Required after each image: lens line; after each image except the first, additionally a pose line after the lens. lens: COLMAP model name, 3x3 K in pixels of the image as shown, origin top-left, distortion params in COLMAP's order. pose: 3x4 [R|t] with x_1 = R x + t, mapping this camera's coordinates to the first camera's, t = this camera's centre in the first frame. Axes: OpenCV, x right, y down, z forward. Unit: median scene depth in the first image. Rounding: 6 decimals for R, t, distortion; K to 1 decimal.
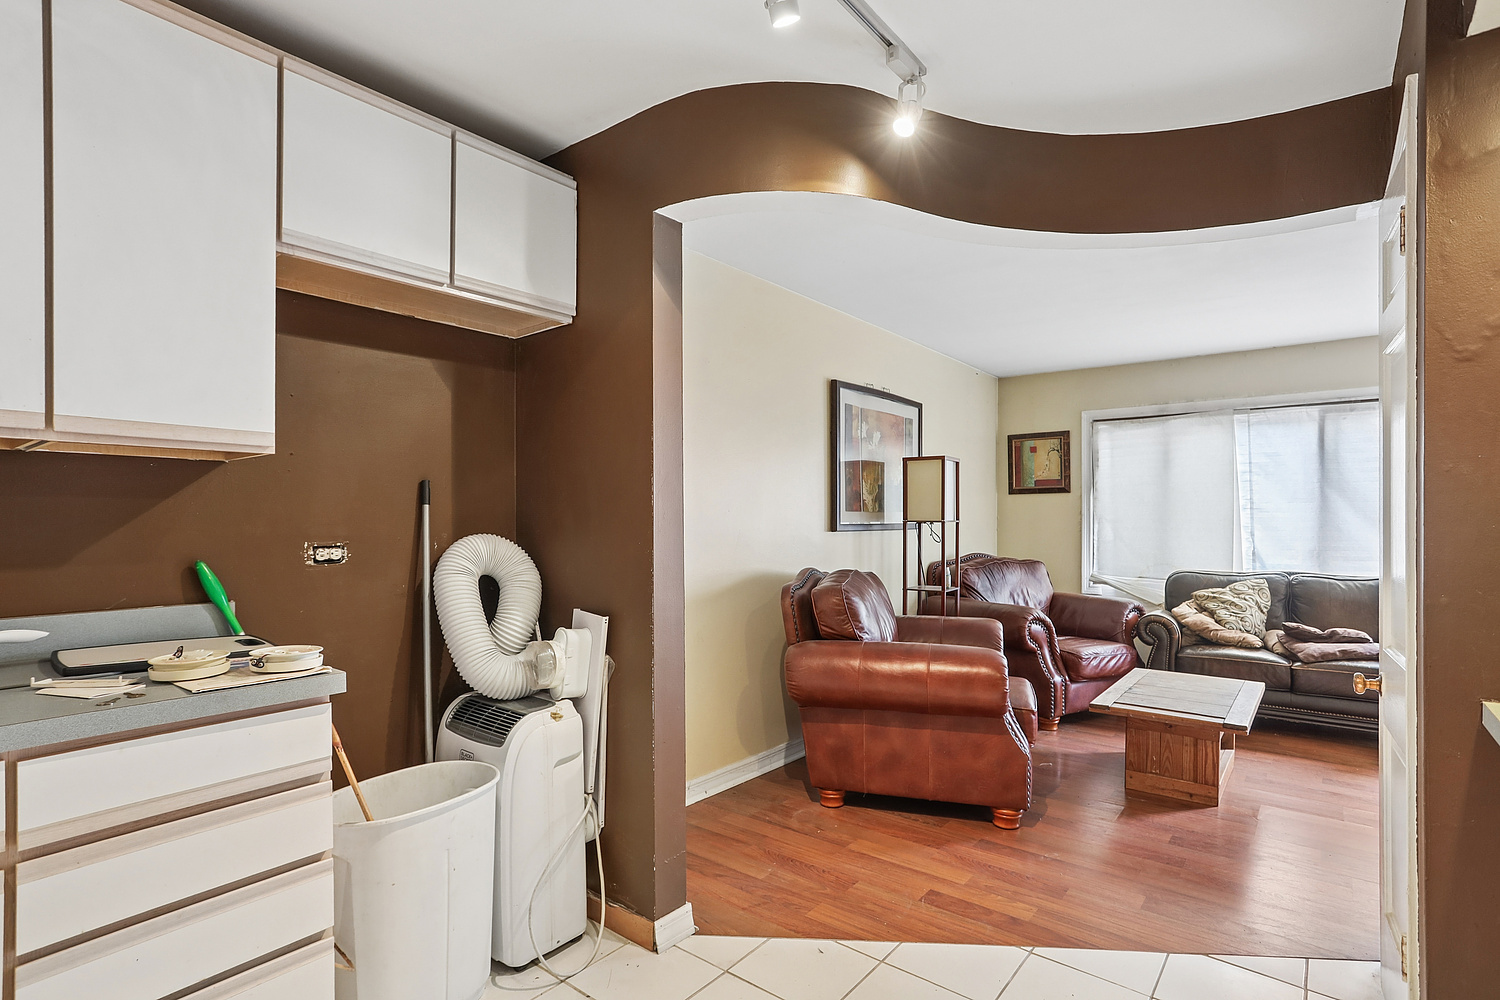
lens RADIAL K [[744.8, 0, 740.3], [0, 744.8, 524.0], [0, 0, 1]] dist [-0.011585, 0.005549]
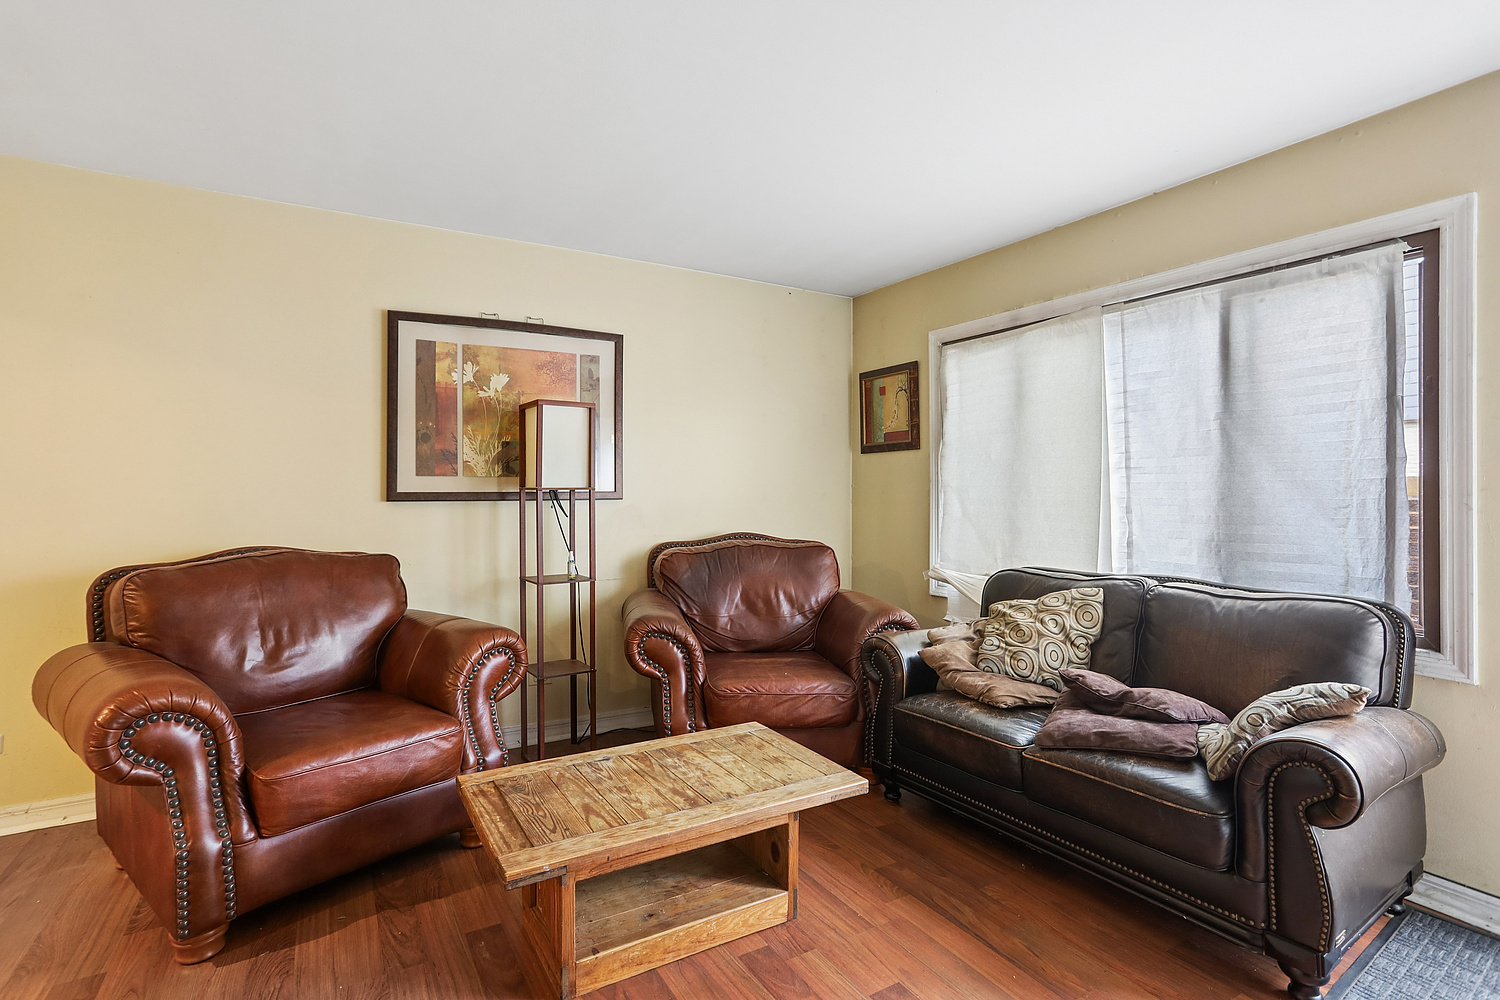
lens RADIAL K [[744.8, 0, 722.2], [0, 744.8, 470.6], [0, 0, 1]] dist [-0.011585, 0.005549]
pose [[0.929782, -0.010452, -0.367962, 0.604824], [-0.002299, 0.999412, -0.034198, 0.002563], [0.368103, 0.032643, 0.929212, 0.324219]]
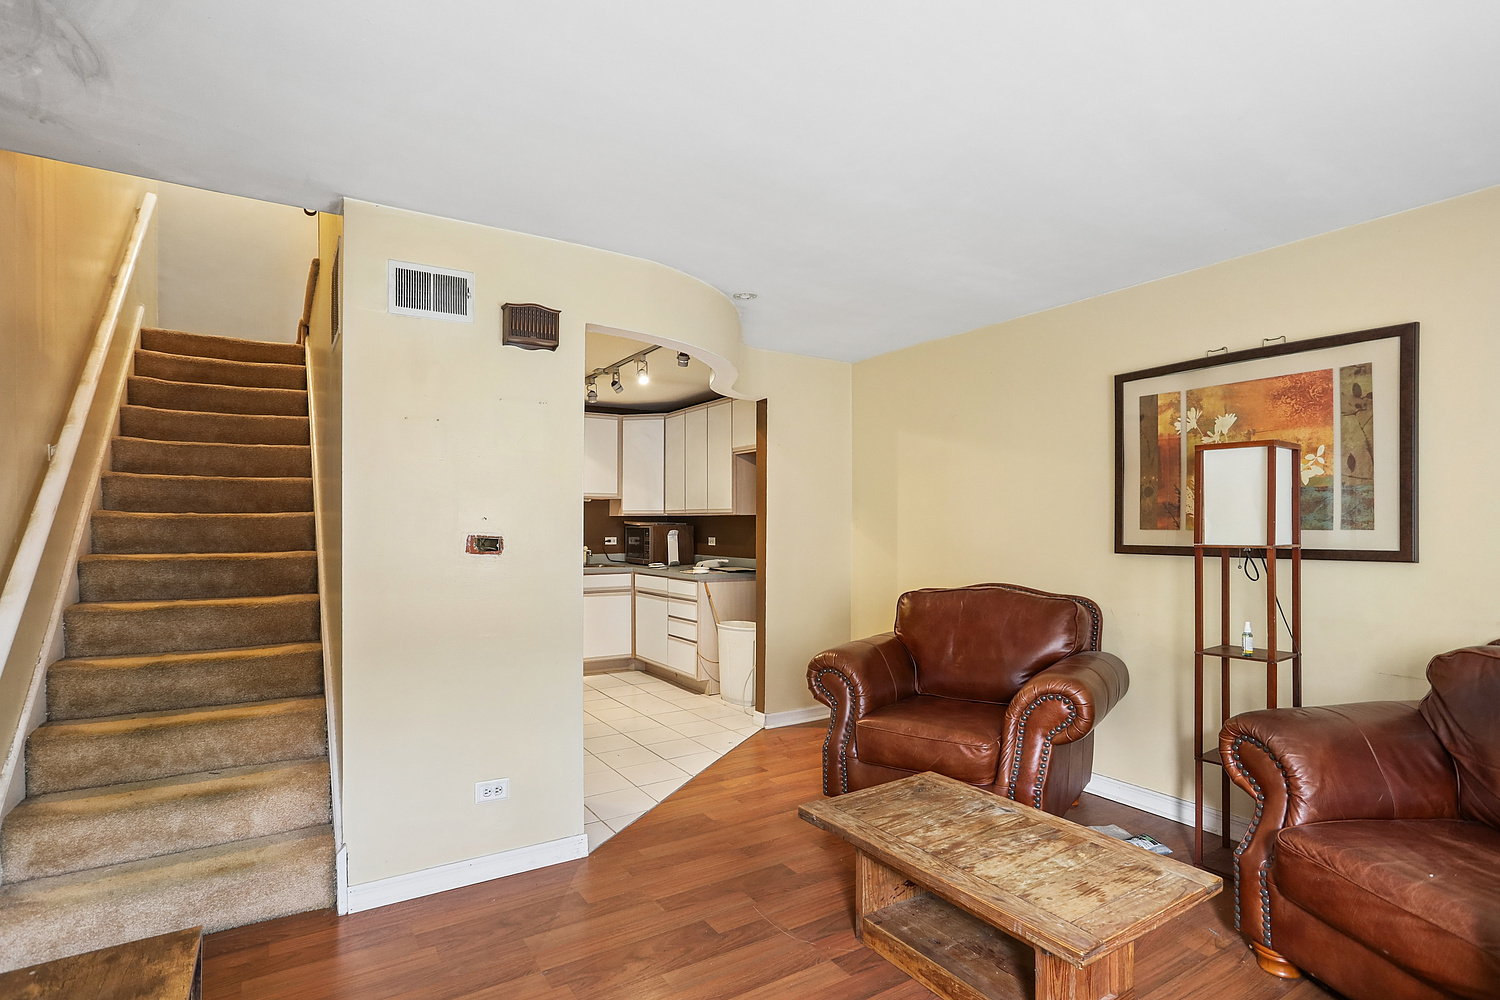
lens RADIAL K [[744.8, 0, 748.3], [0, 744.8, 516.4], [0, 0, 1]] dist [-0.011585, 0.005549]
pose [[-0.307818, -0.010336, -0.951389, 0.862161], [-0.008961, 0.999928, -0.007964, -0.017658], [0.951403, 0.006074, -0.307888, 0.699062]]
